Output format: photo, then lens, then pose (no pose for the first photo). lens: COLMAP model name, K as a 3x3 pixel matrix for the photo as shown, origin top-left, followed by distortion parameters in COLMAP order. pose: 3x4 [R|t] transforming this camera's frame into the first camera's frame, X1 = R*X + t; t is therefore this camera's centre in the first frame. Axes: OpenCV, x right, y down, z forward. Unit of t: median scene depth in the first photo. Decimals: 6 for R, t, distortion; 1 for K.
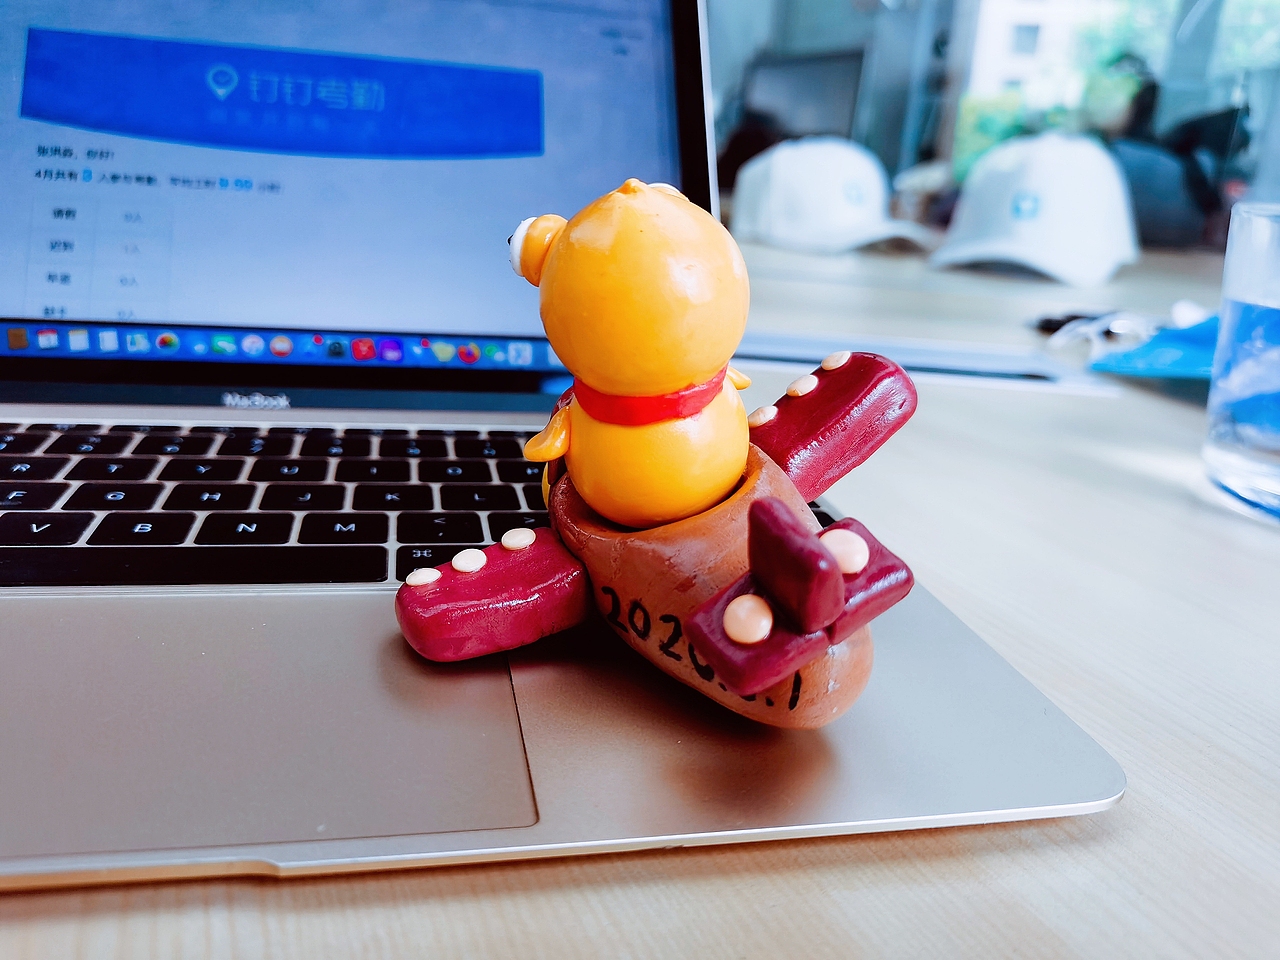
lens RADIAL K [[1035.8, 0, 640.0], [0, 1035.8, 480.0], [0, 0, 1]] dist [-0.063161, -0.000151]
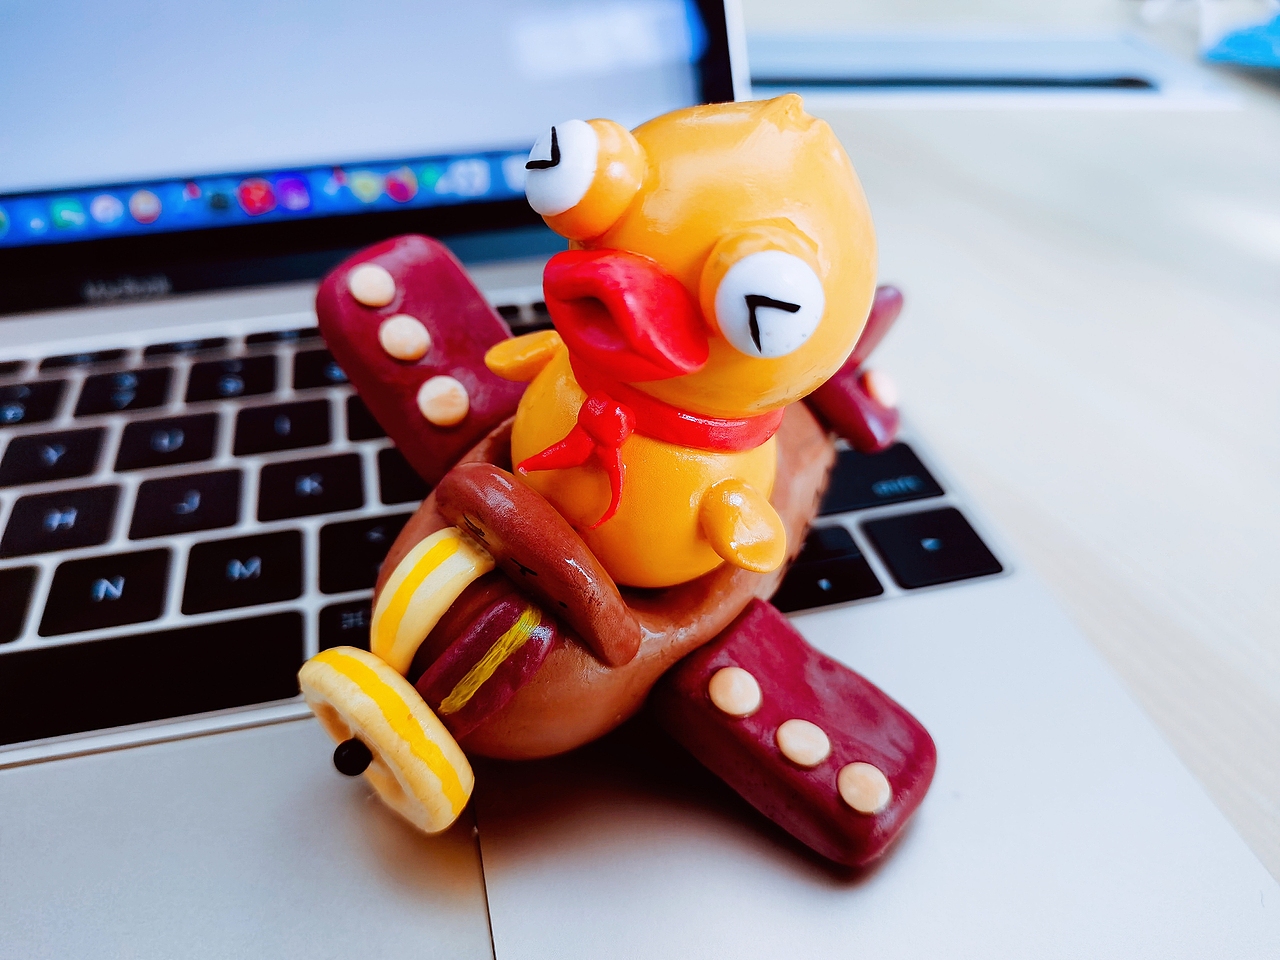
lens RADIAL K [[1035.8, 0, 640.0], [0, 1035.8, 480.0], [0, 0, 1]] dist [-0.063161, -0.000151]
pose [[0.996389, -0.079148, -0.030733, 0.008770], [0.084883, 0.936964, 0.338959, -0.163674], [0.001967, -0.340344, 0.940299, 0.254054]]
